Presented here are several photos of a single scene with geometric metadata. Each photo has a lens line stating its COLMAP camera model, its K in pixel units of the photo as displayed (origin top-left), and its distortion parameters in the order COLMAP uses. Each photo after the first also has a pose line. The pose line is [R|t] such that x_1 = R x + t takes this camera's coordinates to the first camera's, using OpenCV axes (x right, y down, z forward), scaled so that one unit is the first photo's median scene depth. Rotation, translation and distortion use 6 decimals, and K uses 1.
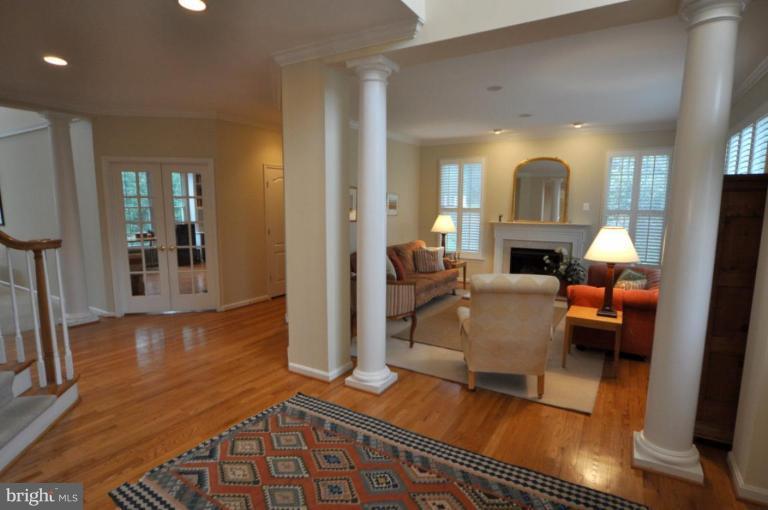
lens RADIAL K [[401.3, 0, 380.6], [0, 401.3, 259.5], [0, 0, 1]] dist [-0.023600, 0.001236]
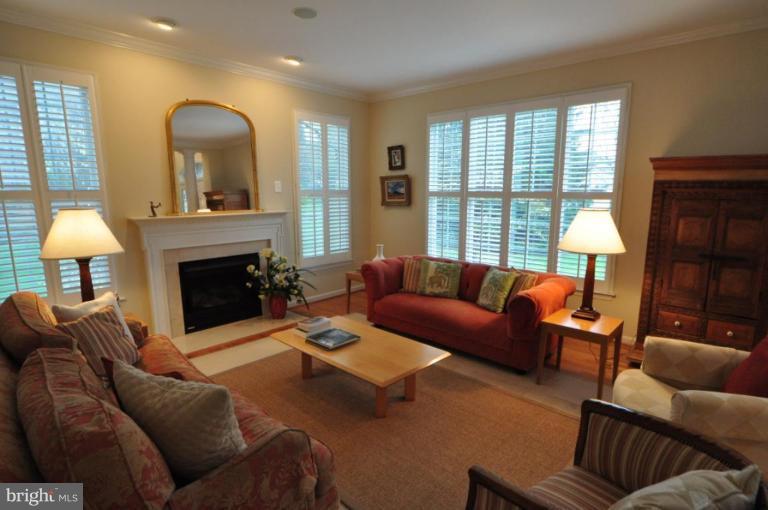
lens RADIAL K [[401.3, 0, 380.6], [0, 401.3, 259.5], [0, 0, 1]] dist [-0.023600, 0.001236]
pose [[0.201752, -0.172169, 0.964186, -0.148825], [0.135016, 0.979919, 0.146727, -0.083221], [-0.970086, 0.100578, 0.220946, 0.667174]]
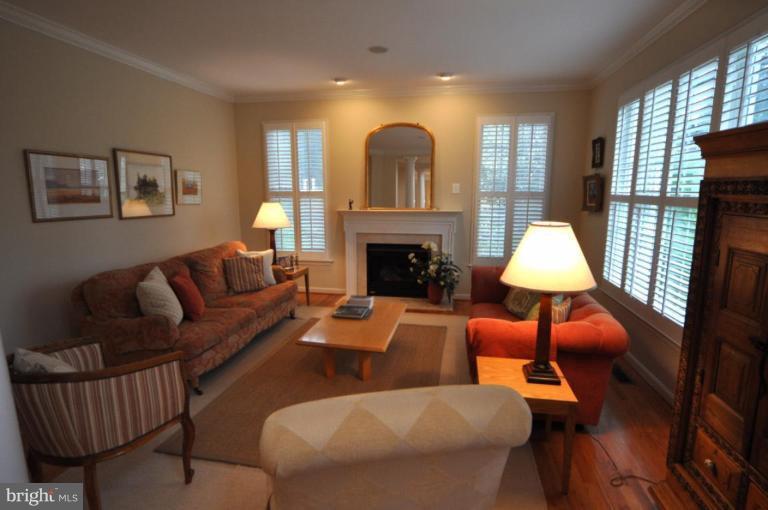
lens RADIAL K [[401.3, 0, 380.6], [0, 401.3, 259.5], [0, 0, 1]] dist [-0.023600, 0.001236]
pose [[0.934760, -0.067177, 0.348870, 0.091153], [0.054245, 0.997434, 0.046718, -0.036684], [-0.351113, -0.024746, 0.936006, 0.304704]]
